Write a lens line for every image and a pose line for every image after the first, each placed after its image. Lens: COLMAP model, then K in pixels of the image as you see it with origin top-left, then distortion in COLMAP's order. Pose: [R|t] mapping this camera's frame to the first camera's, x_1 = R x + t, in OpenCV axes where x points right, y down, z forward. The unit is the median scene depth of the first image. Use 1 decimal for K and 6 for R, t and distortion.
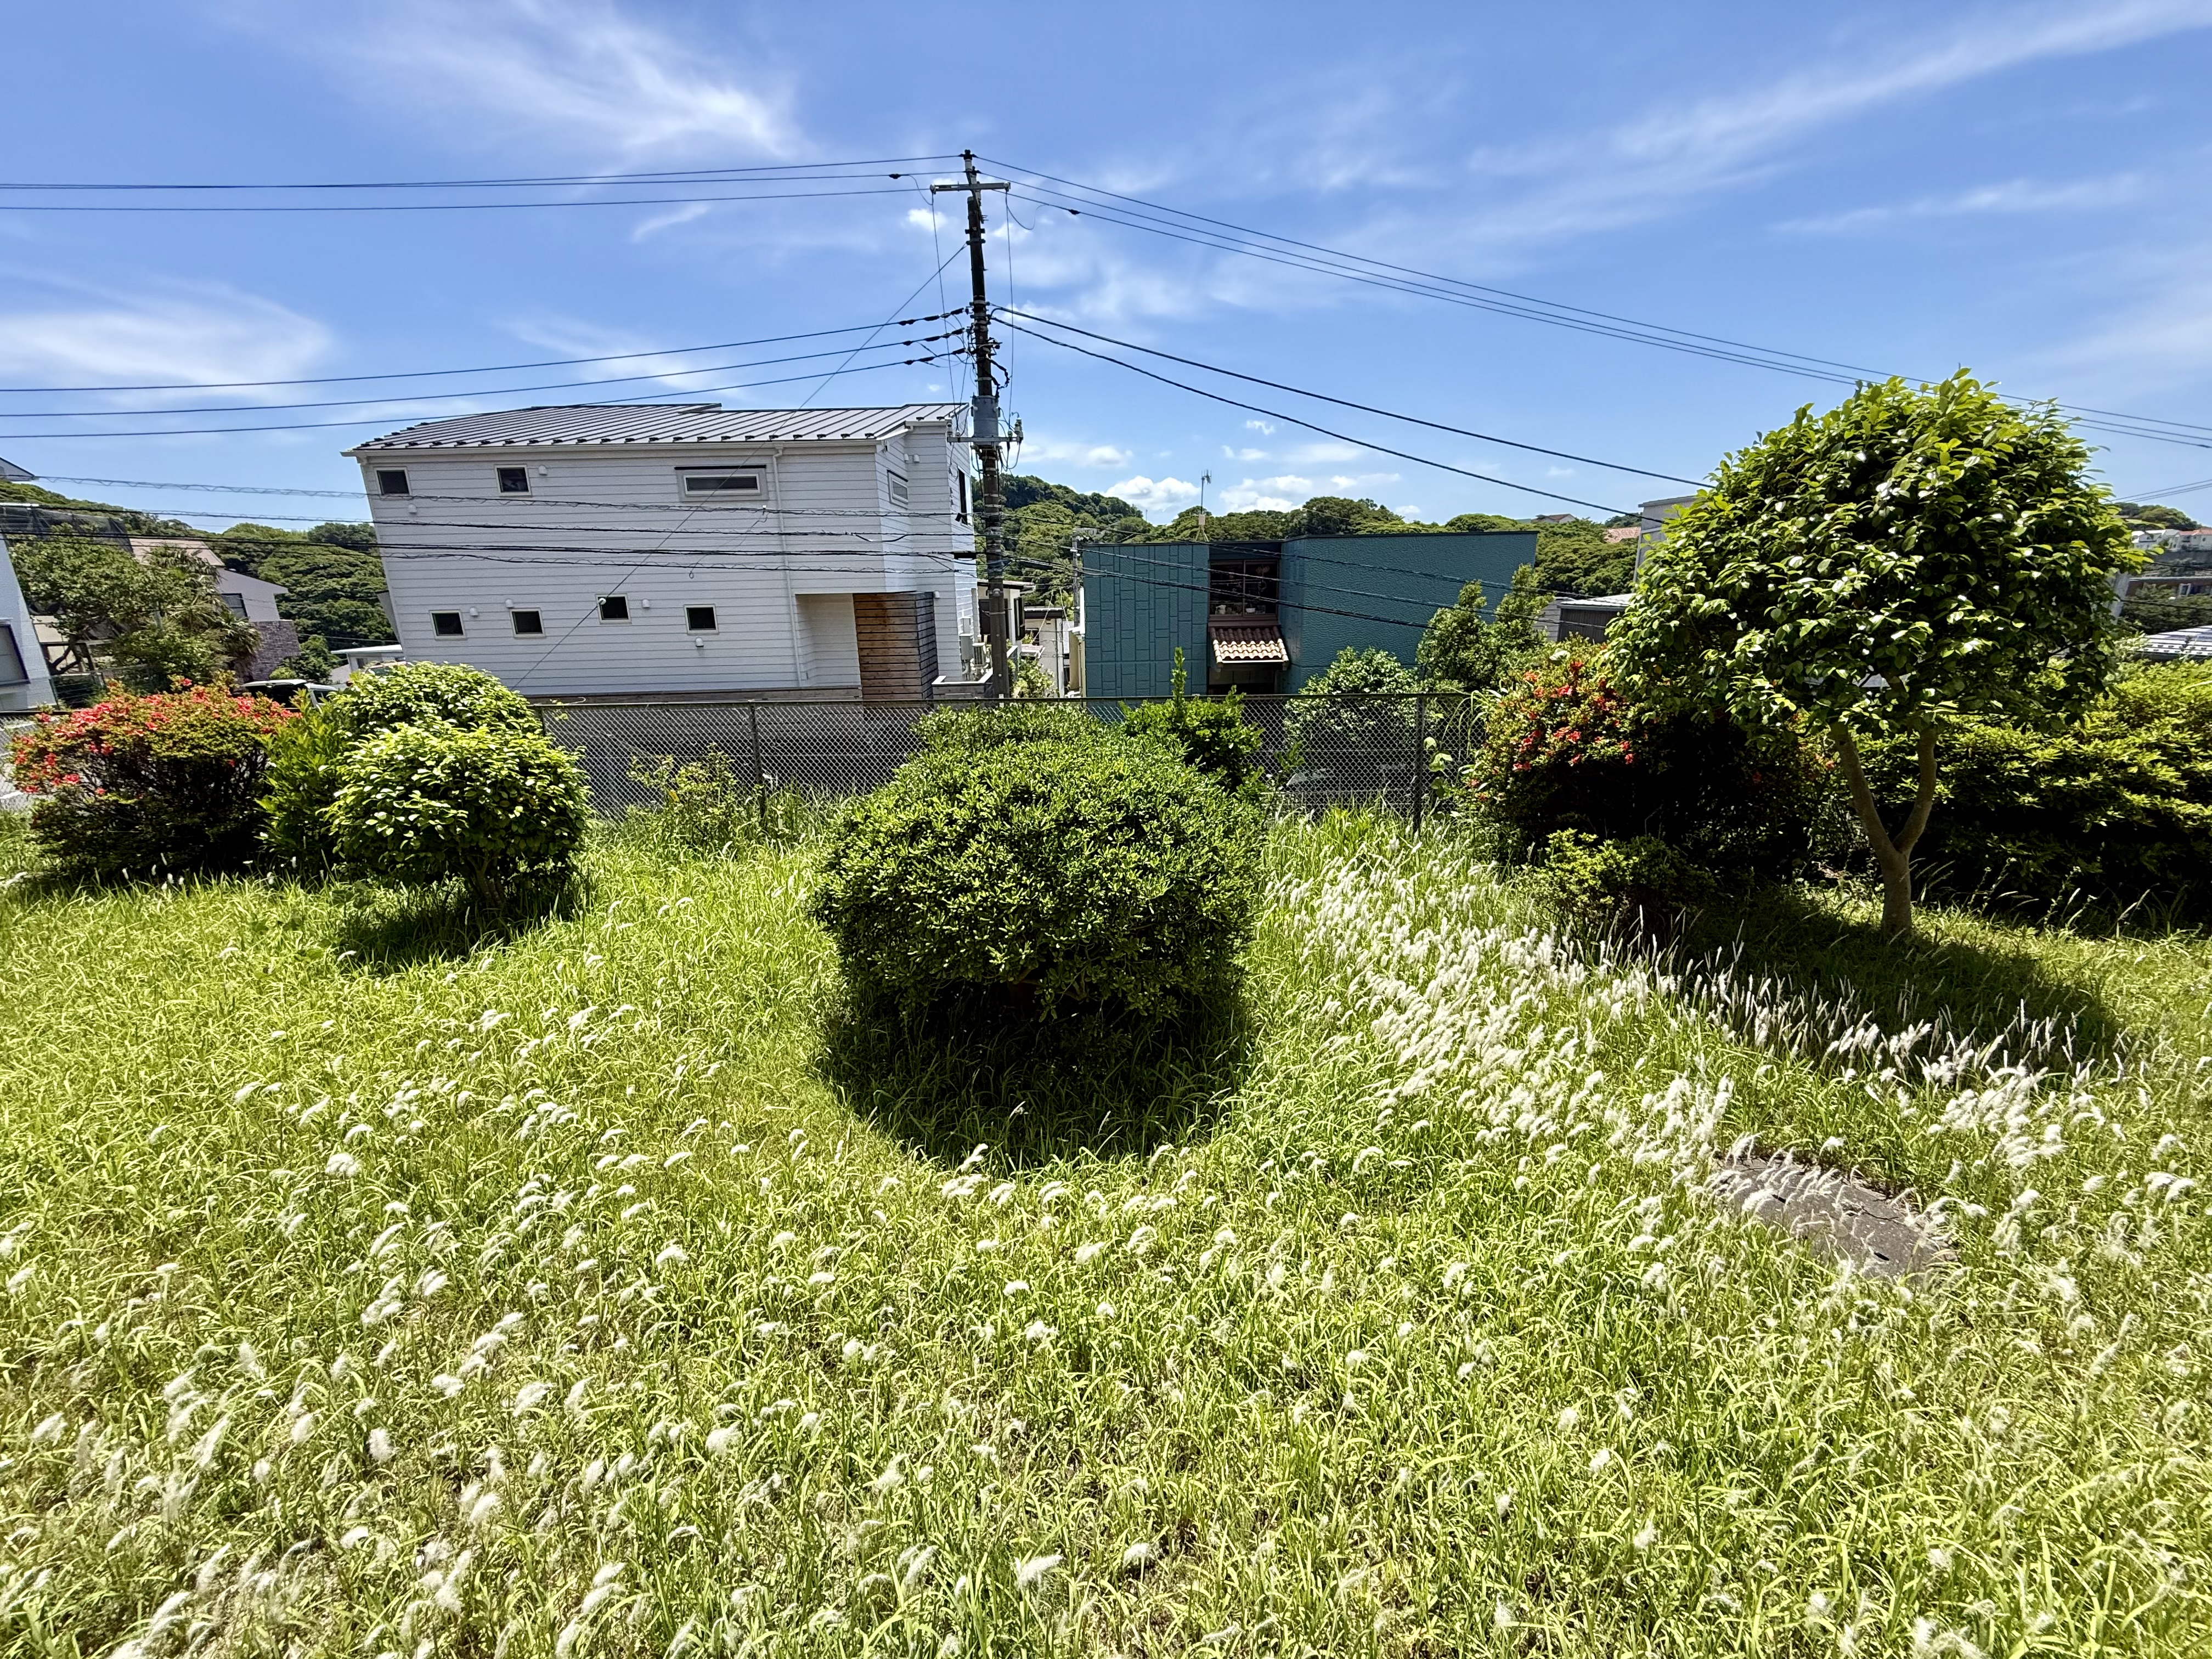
lens RADIAL K [[886.9, 0, 1105.2], [0, 886.9, 826.2], [0, 0, 1]] dist [-0.002072, 0.000494]
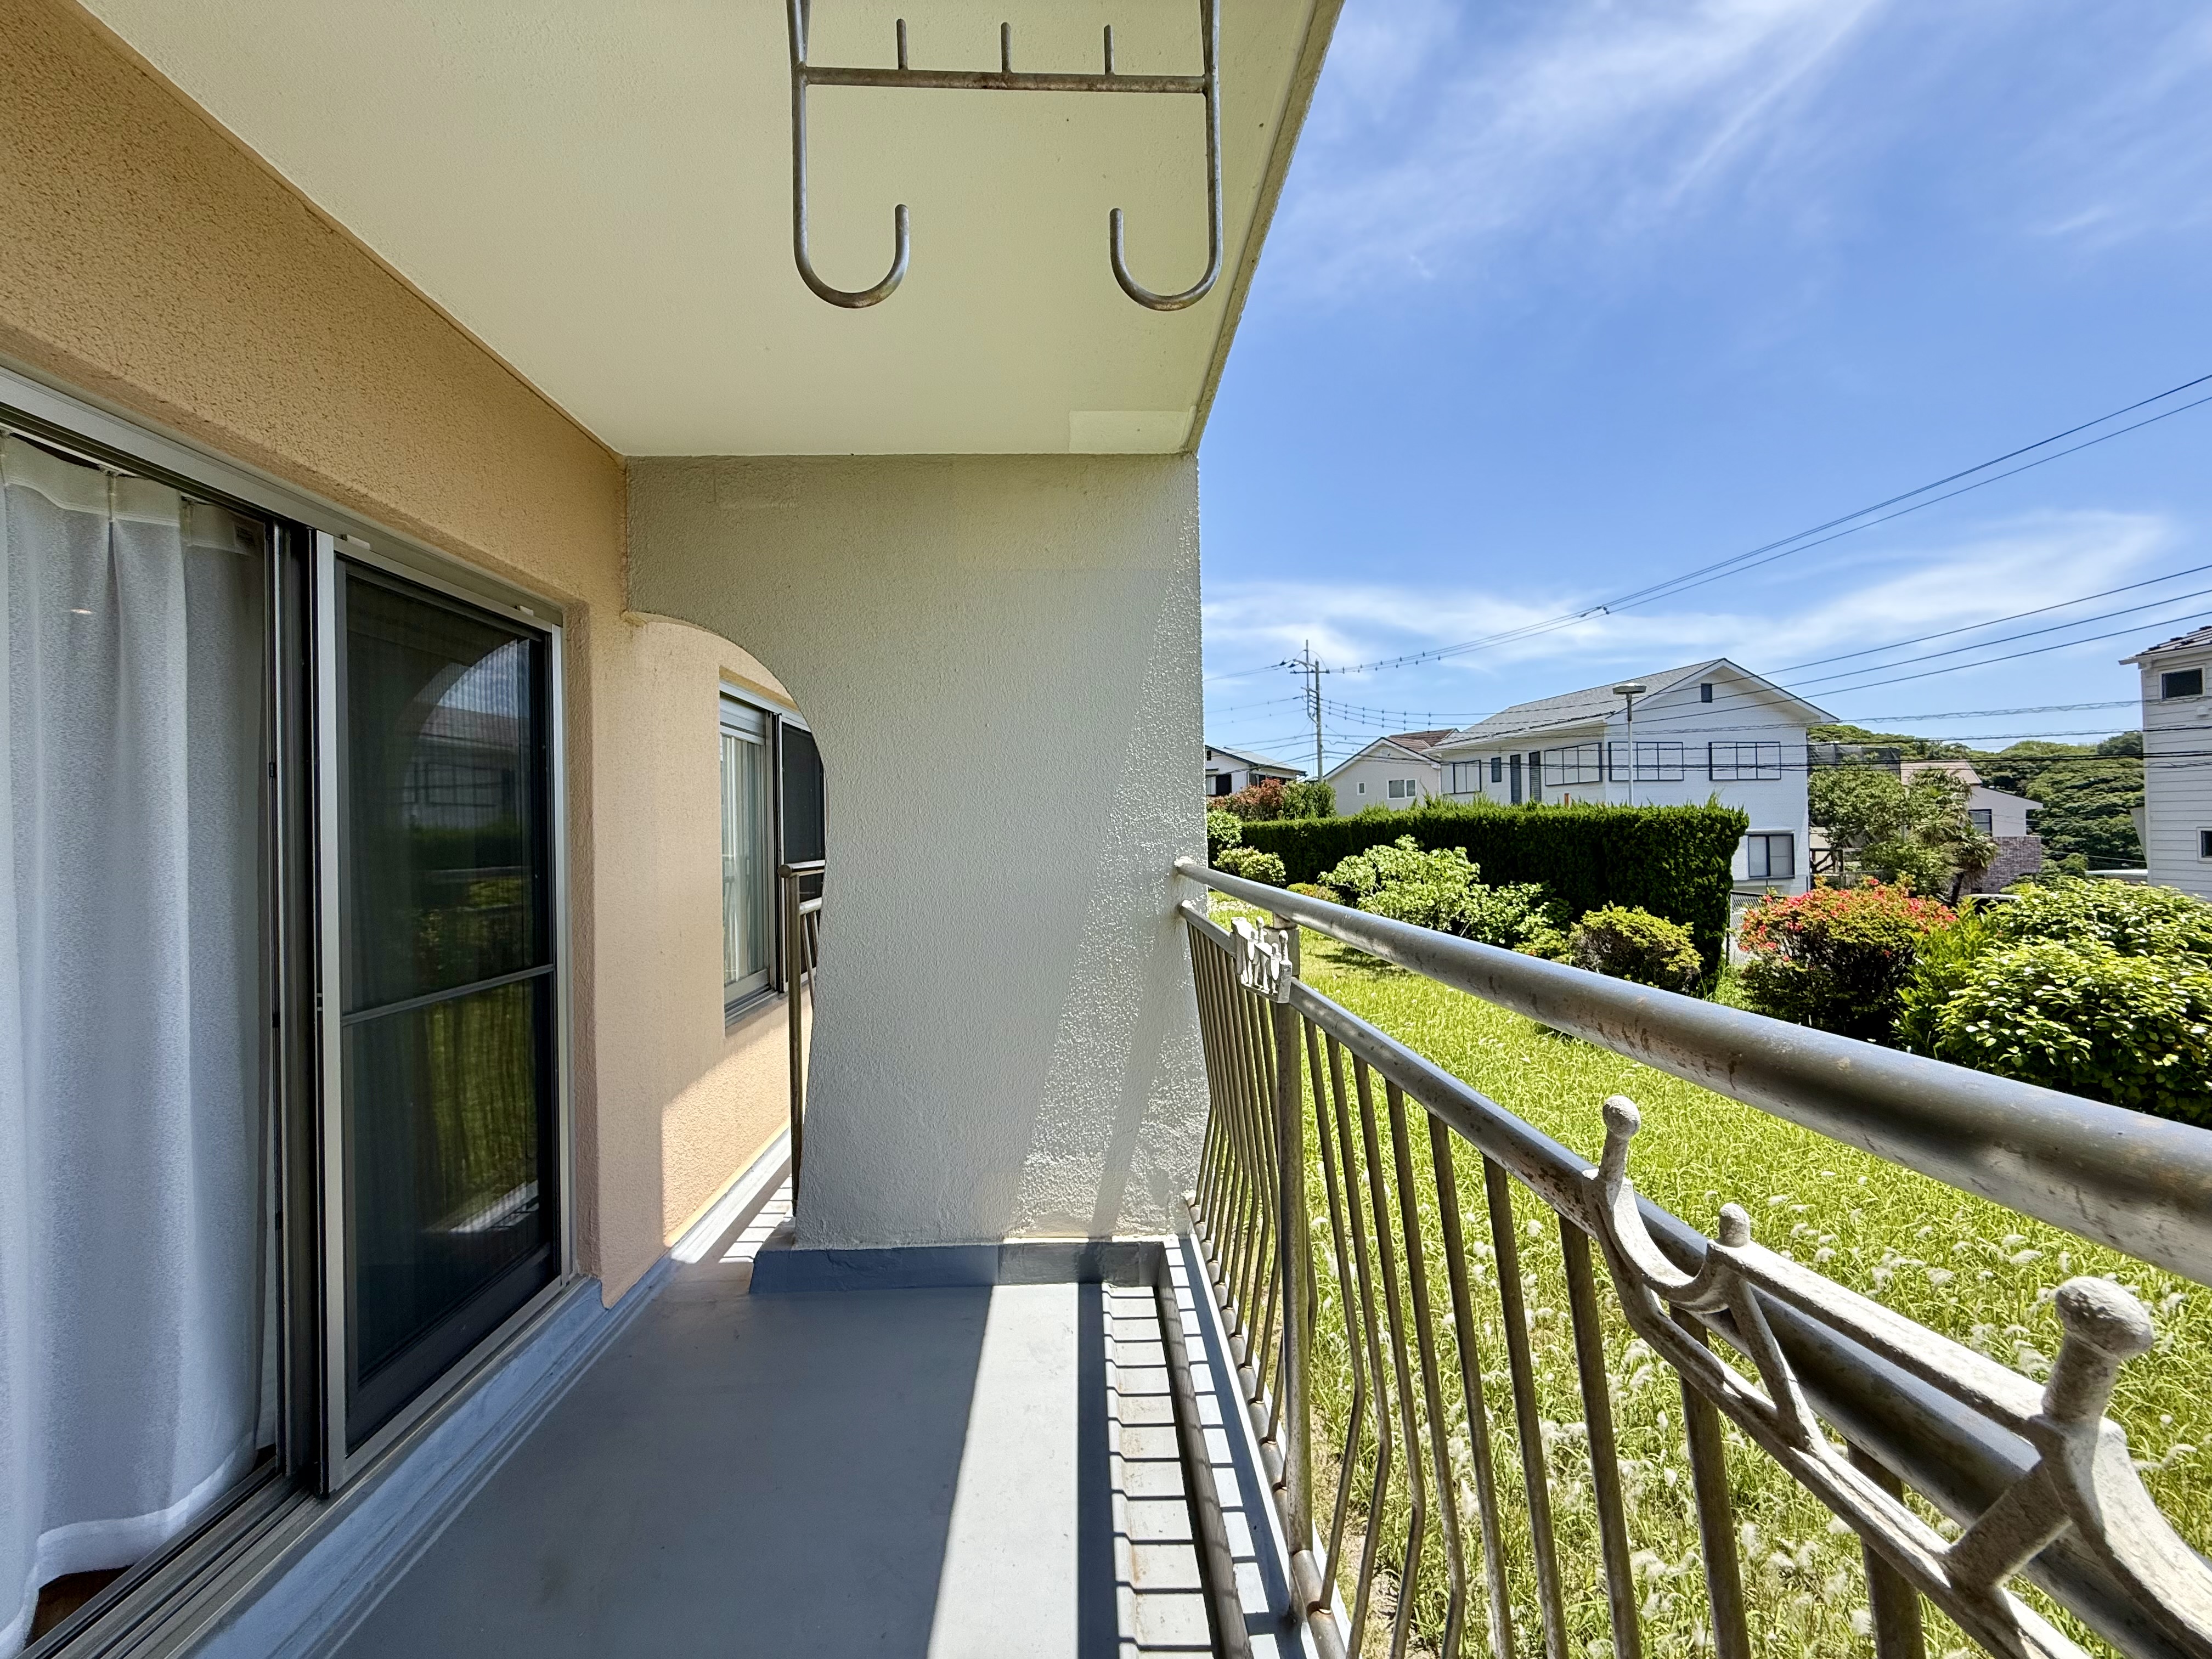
lens RADIAL K [[886.9, 0, 1105.5], [0, 886.9, 829.9], [0, 0, 1]] dist [-0.002072, 0.000494]
pose [[0.021382, 0.016828, -0.999630, 0.105527], [-0.248700, 0.968518, 0.010985, 0.009826], [0.968344, 0.248373, 0.024894, -0.024376]]
